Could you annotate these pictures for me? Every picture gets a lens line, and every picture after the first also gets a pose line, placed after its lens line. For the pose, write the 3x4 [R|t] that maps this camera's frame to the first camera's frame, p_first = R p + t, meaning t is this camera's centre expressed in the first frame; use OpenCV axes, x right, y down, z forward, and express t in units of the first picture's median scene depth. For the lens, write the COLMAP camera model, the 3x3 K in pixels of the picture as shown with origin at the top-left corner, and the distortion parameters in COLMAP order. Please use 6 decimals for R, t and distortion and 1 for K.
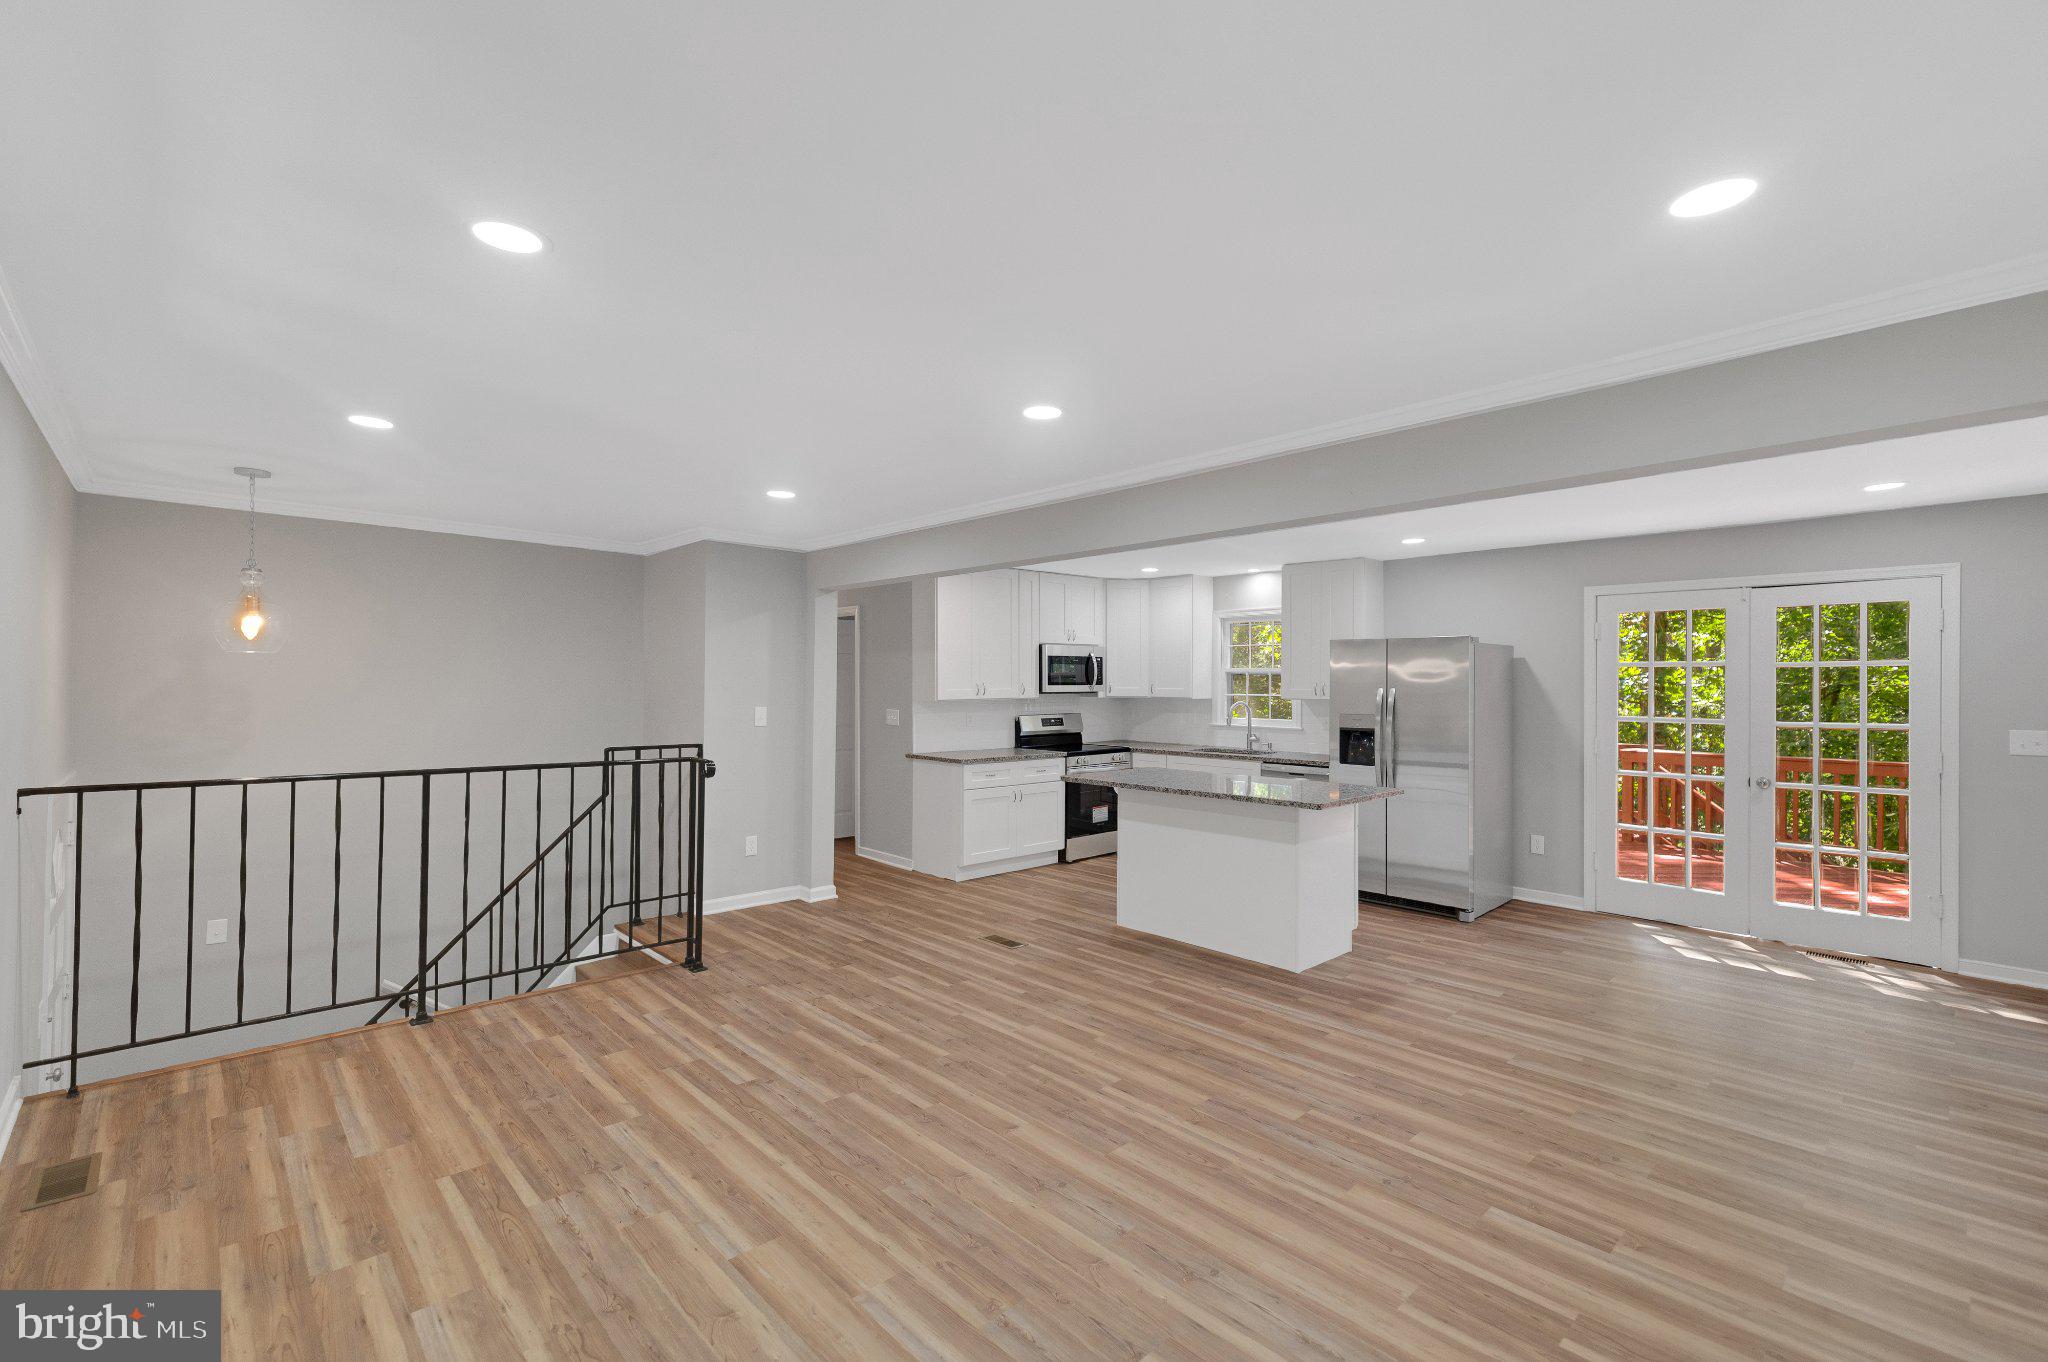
lens RADIAL K [[884.4, 0, 1025.4], [0, 884.4, 677.9], [0, 0, 1]] dist [0.008789, -0.000043]
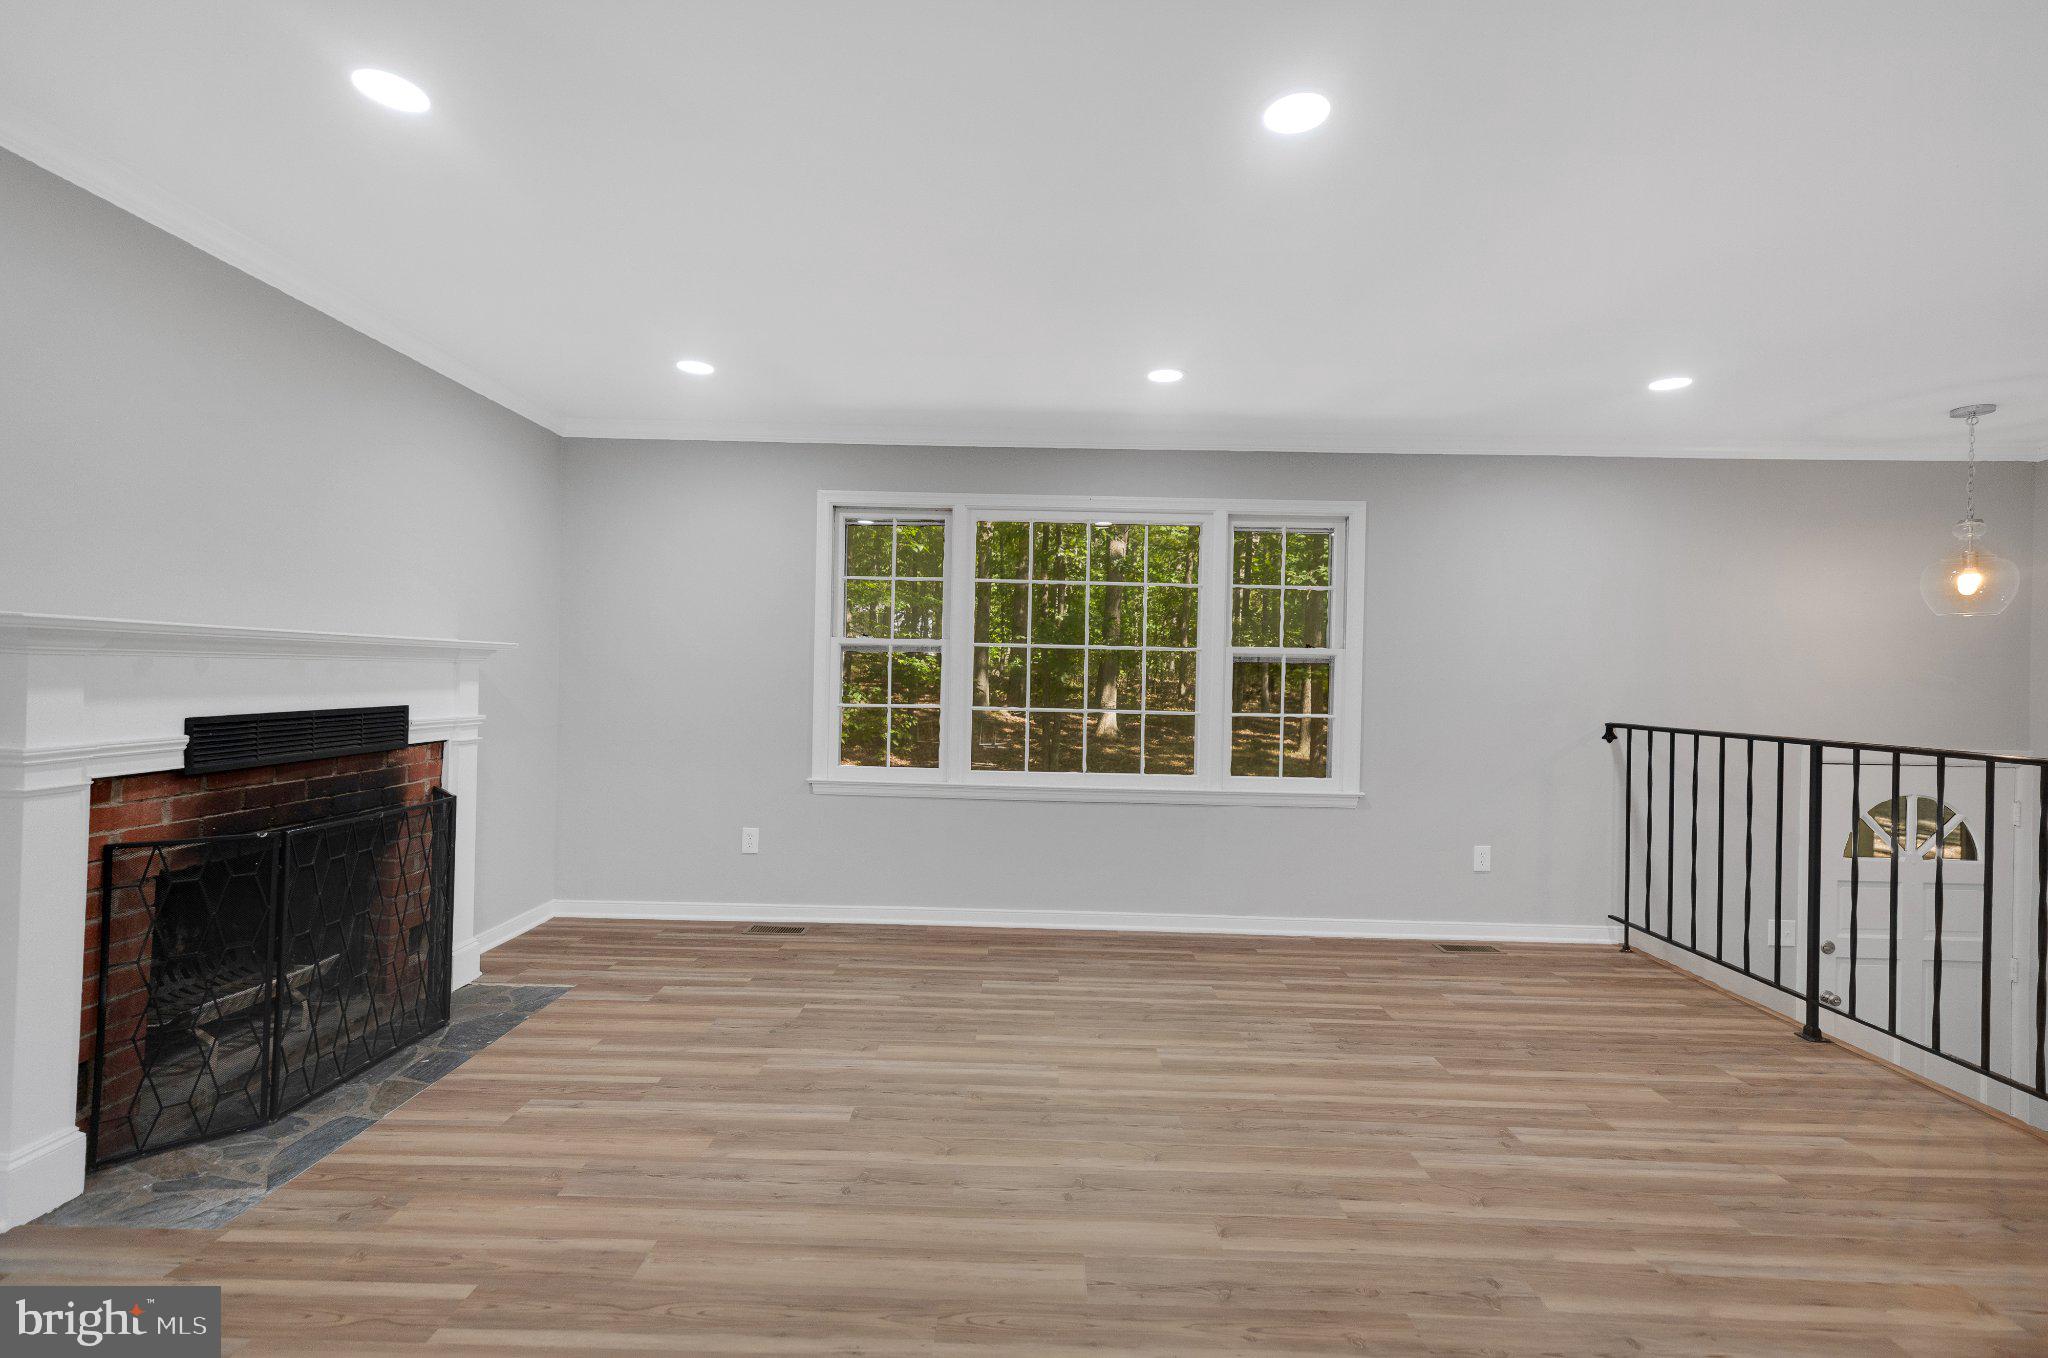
lens RADIAL K [[896.0, 0, 1029.7], [0, 896.0, 680.9], [0, 0, 1]] dist [0.008671, 0.000516]
pose [[-0.687354, -0.021747, -0.725997, 0.344378], [-0.021095, 0.999728, -0.009975, 0.053902], [0.726016, 0.008458, -0.687626, 0.784184]]
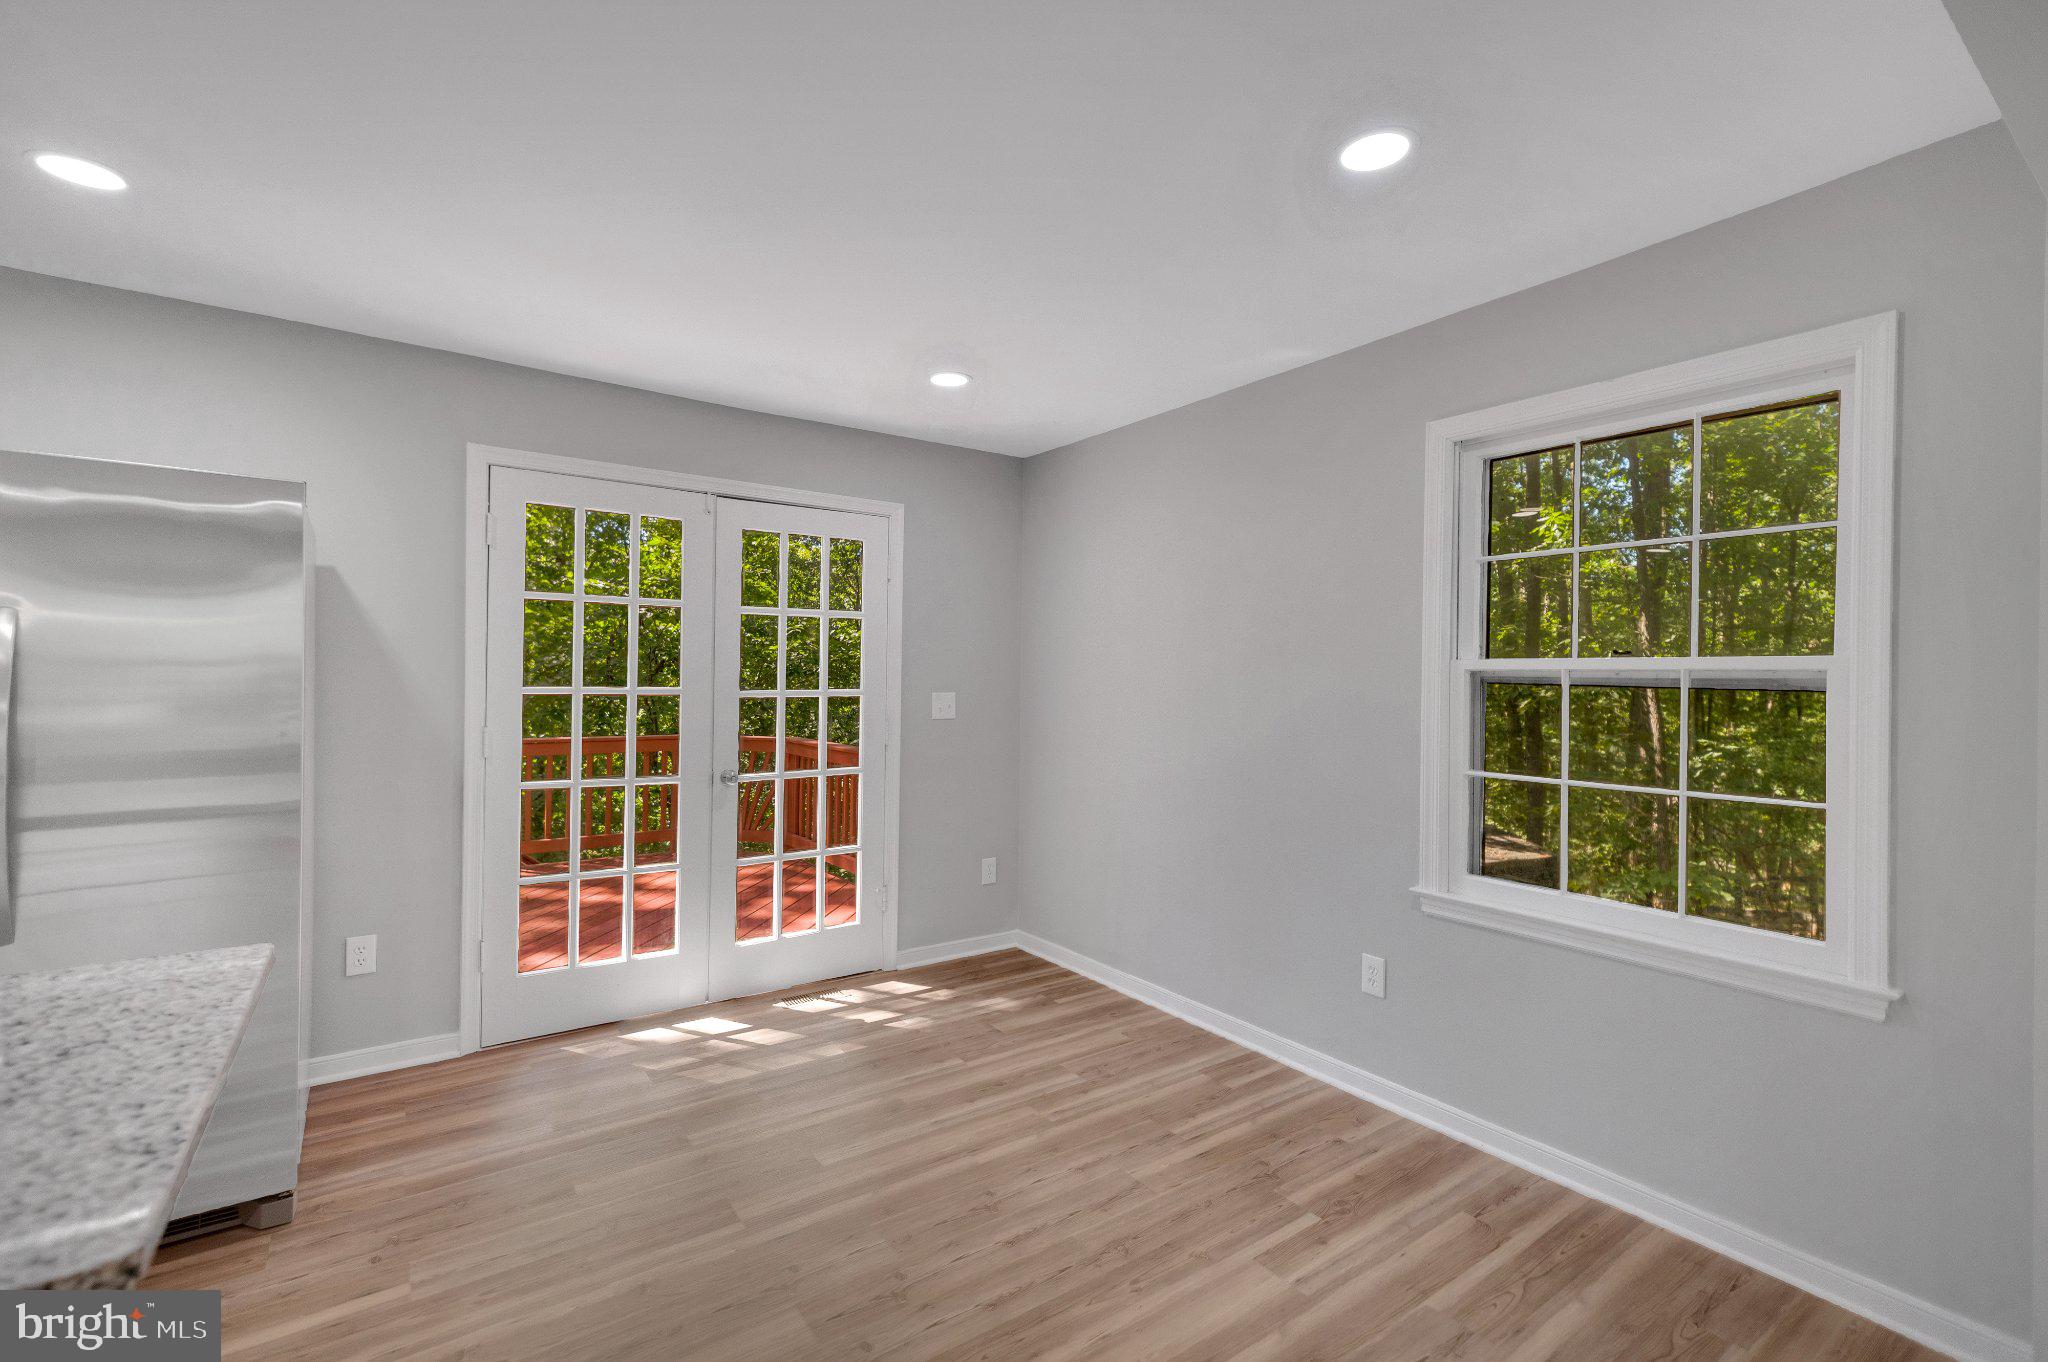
lens RADIAL K [[909.9, 0, 1030.7], [0, 909.9, 675.7], [0, 0, 1]] dist [0.009427, 0.000044]
pose [[0.129953, -0.000043, 0.991520, 0.154789], [-0.019737, 0.999802, 0.002630, 0.032160], [-0.991324, -0.019911, 0.129926, 0.683994]]
